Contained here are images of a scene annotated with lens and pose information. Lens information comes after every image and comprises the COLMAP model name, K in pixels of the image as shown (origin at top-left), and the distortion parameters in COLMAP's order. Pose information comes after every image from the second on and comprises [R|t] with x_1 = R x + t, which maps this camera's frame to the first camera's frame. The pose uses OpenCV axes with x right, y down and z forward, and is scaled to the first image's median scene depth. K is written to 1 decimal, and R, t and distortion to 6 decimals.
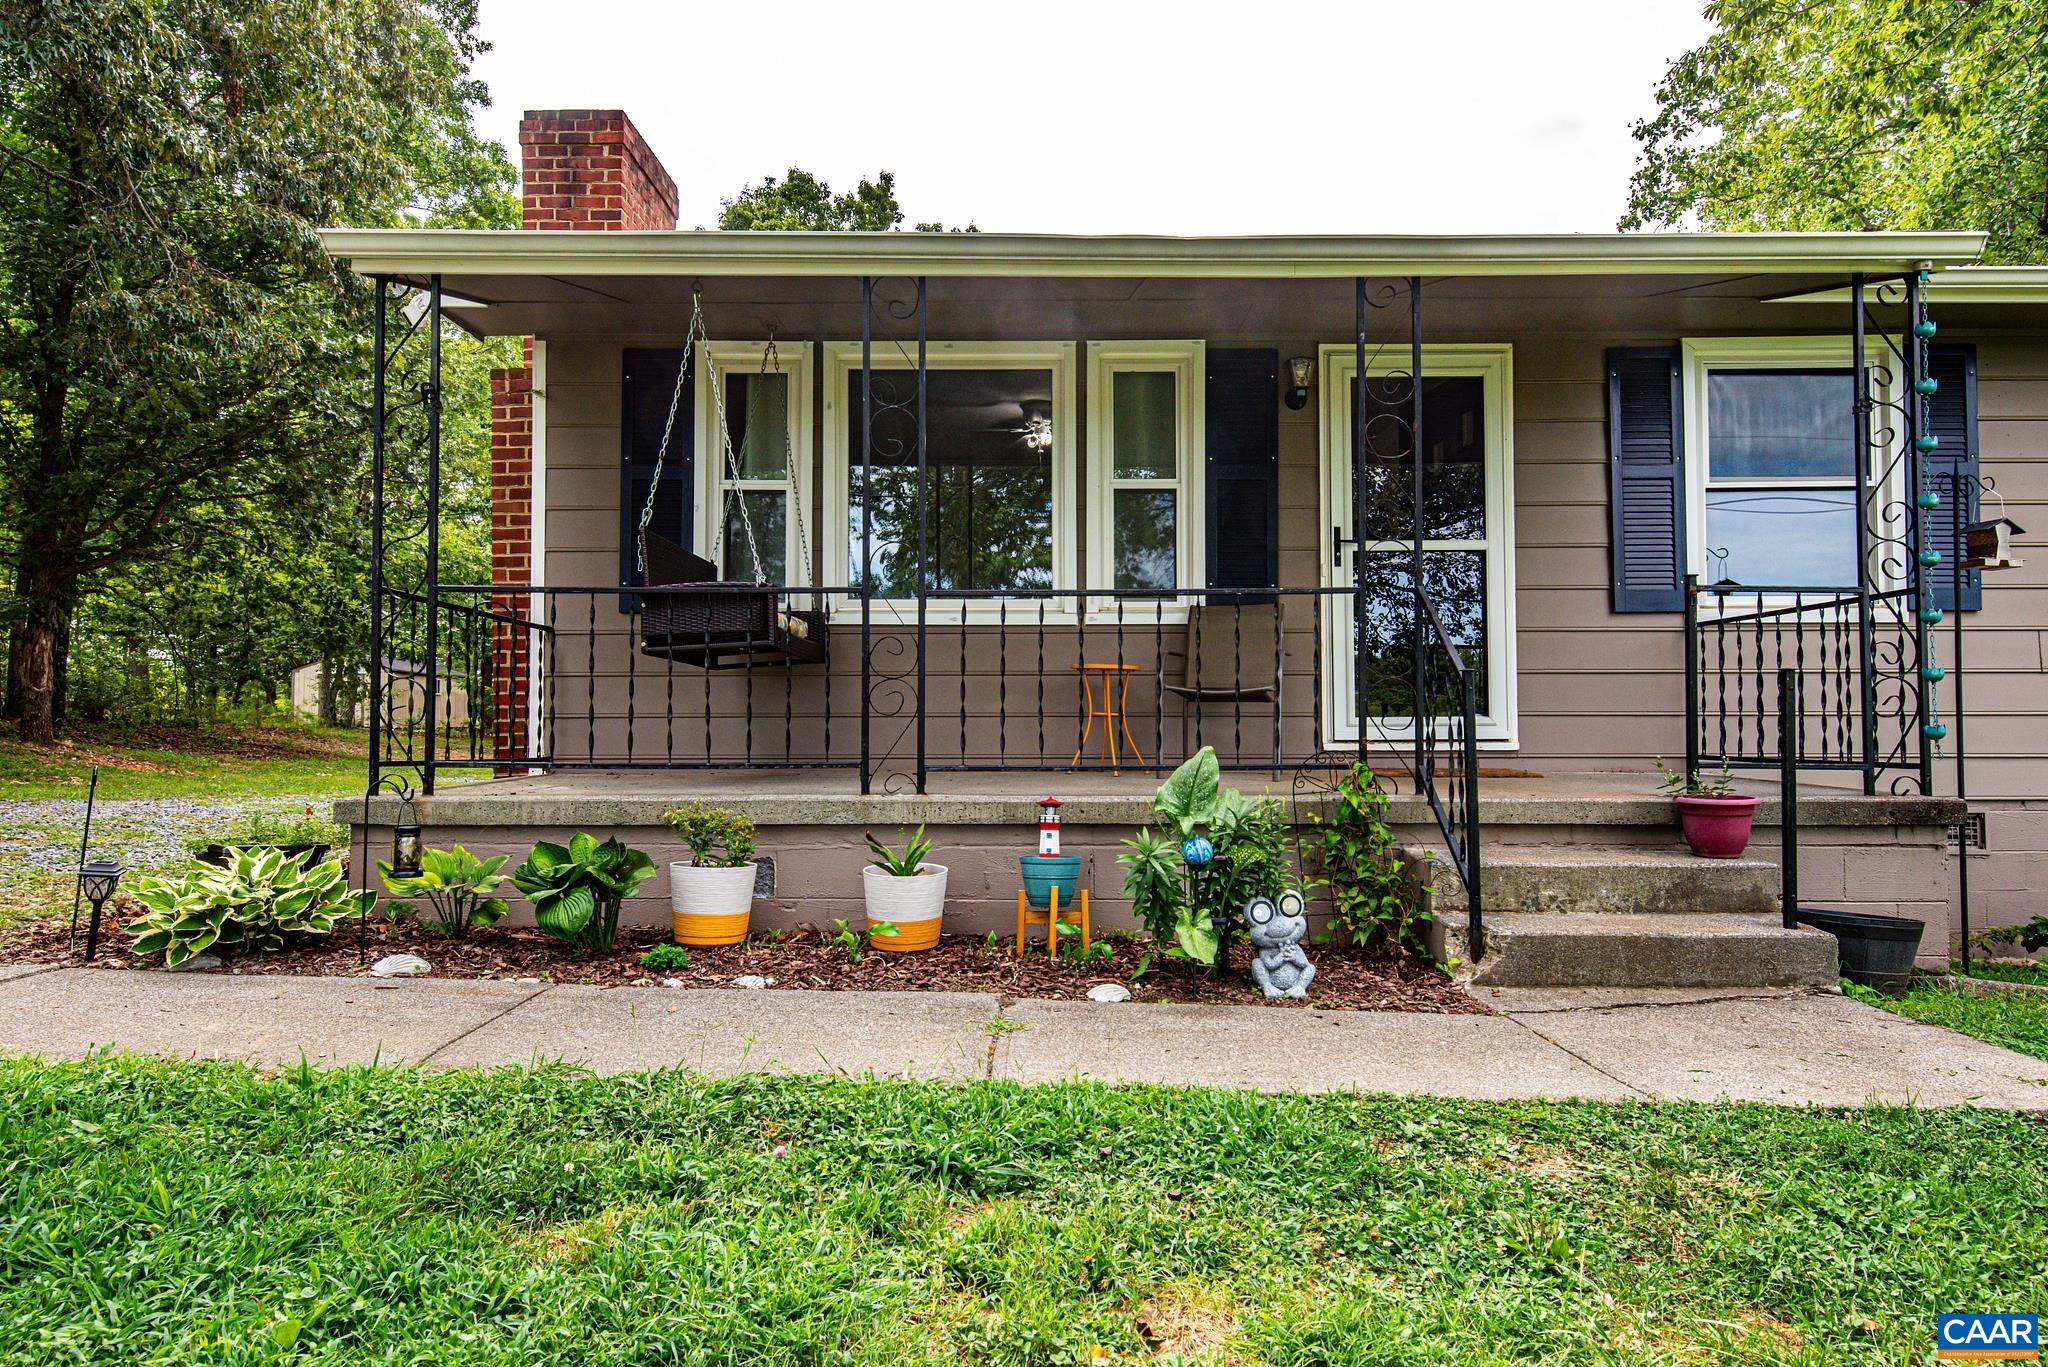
lens RADIAL K [[1150.6, 0, 1024.0], [0, 1150.6, 683.5], [0, 0, 1]] dist [0.015273, 0.001316]
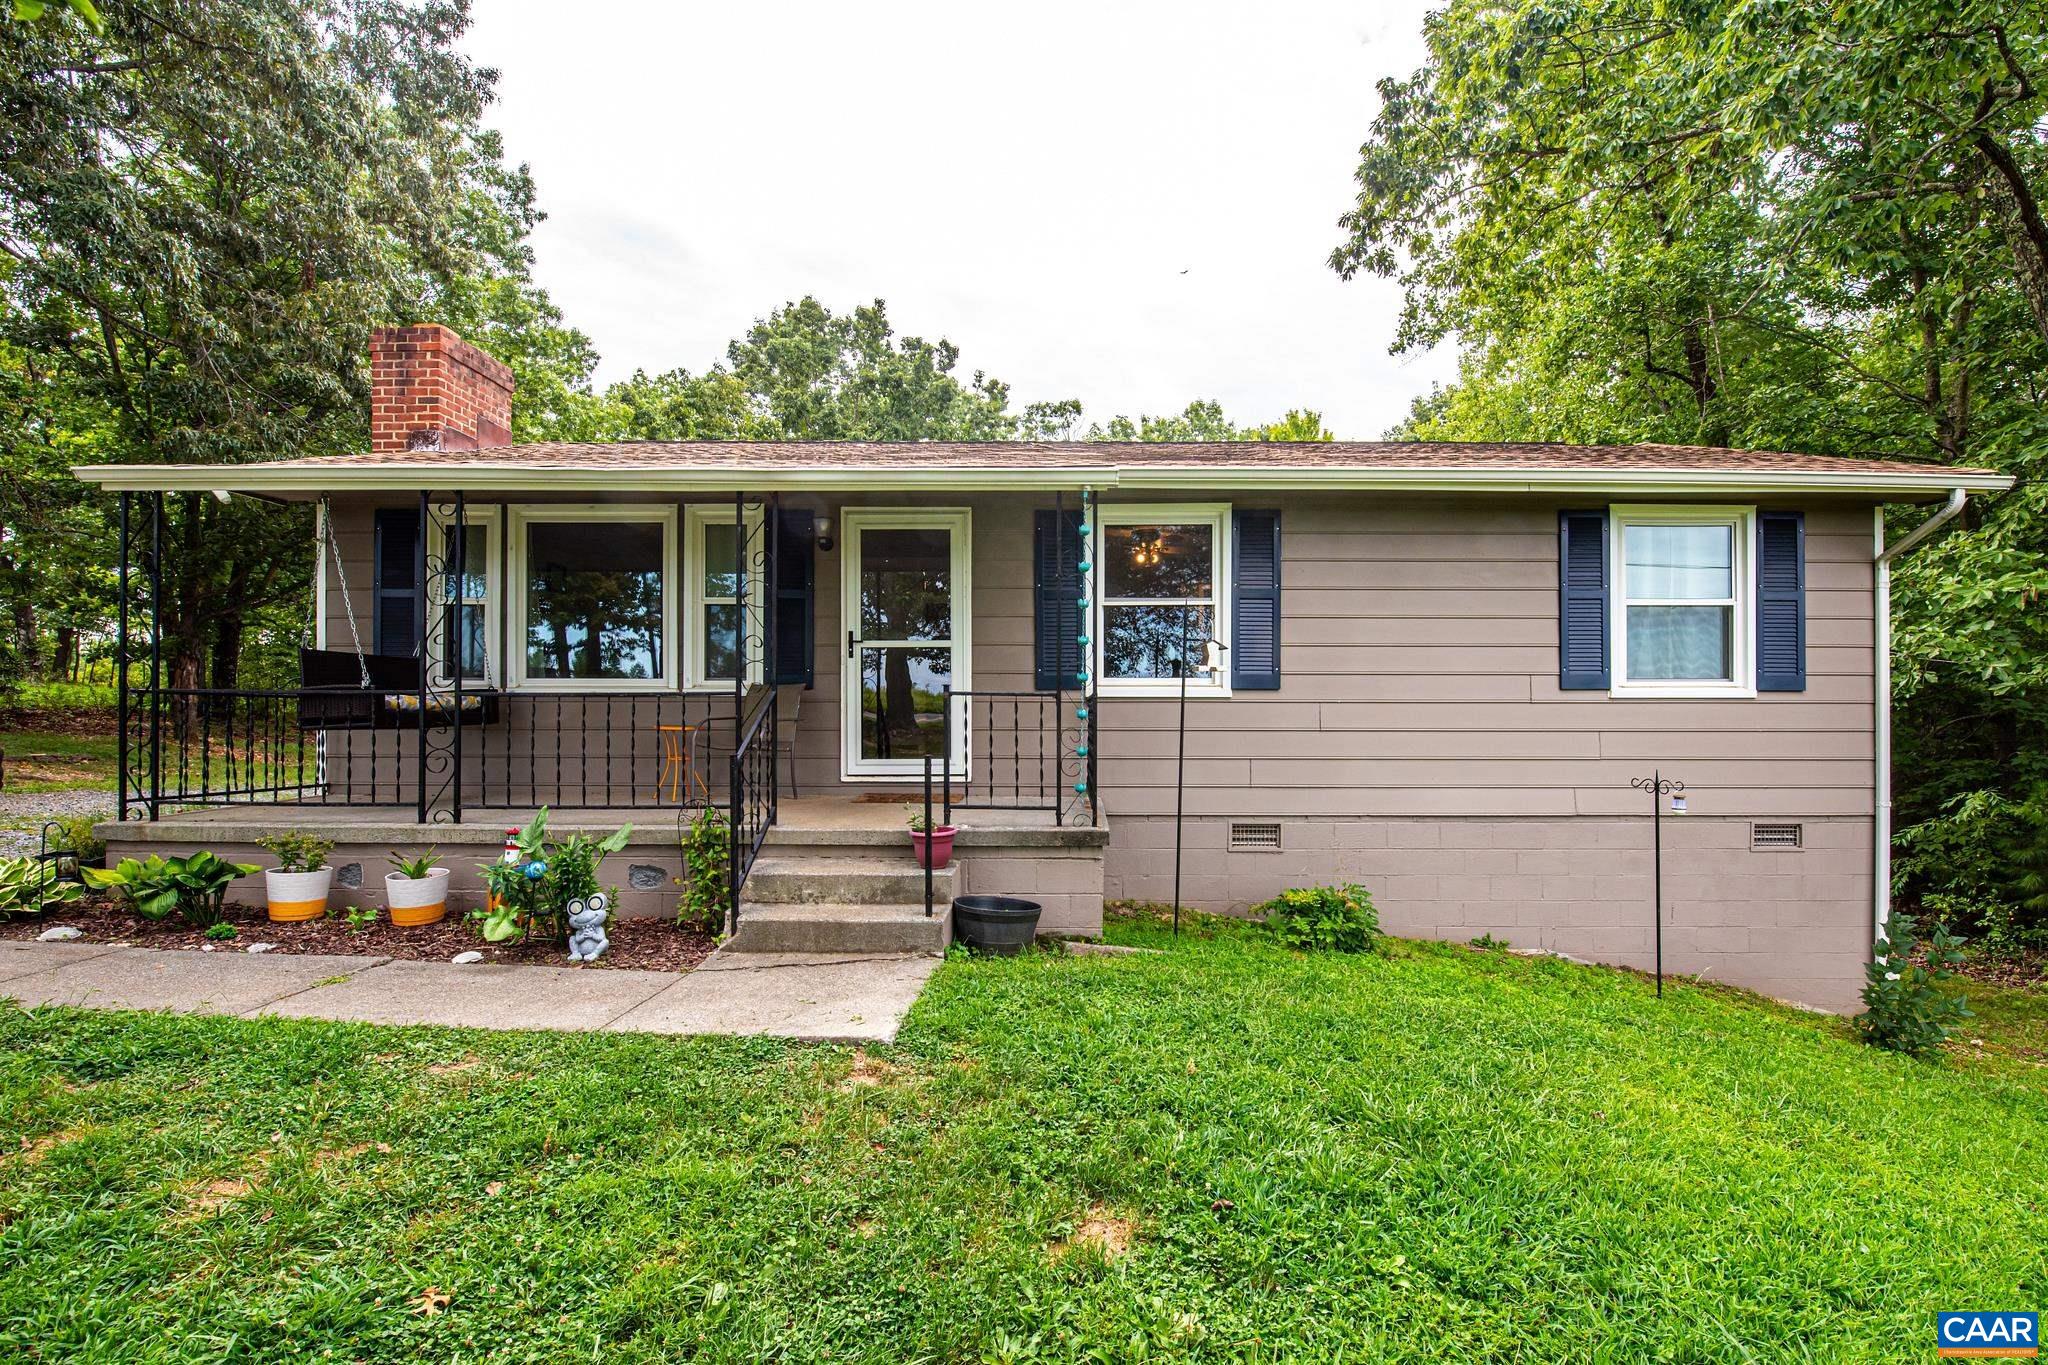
lens RADIAL K [[892.3, 0, 1024.0], [0, 892.3, 682.5], [0, 0, 1]] dist [0.013250, -0.000944]
pose [[0.999911, 0.003716, -0.012831, 0.671292], [-0.003689, 0.999991, 0.002152, -0.095996], [0.012839, -0.002104, 0.999915, -0.195741]]
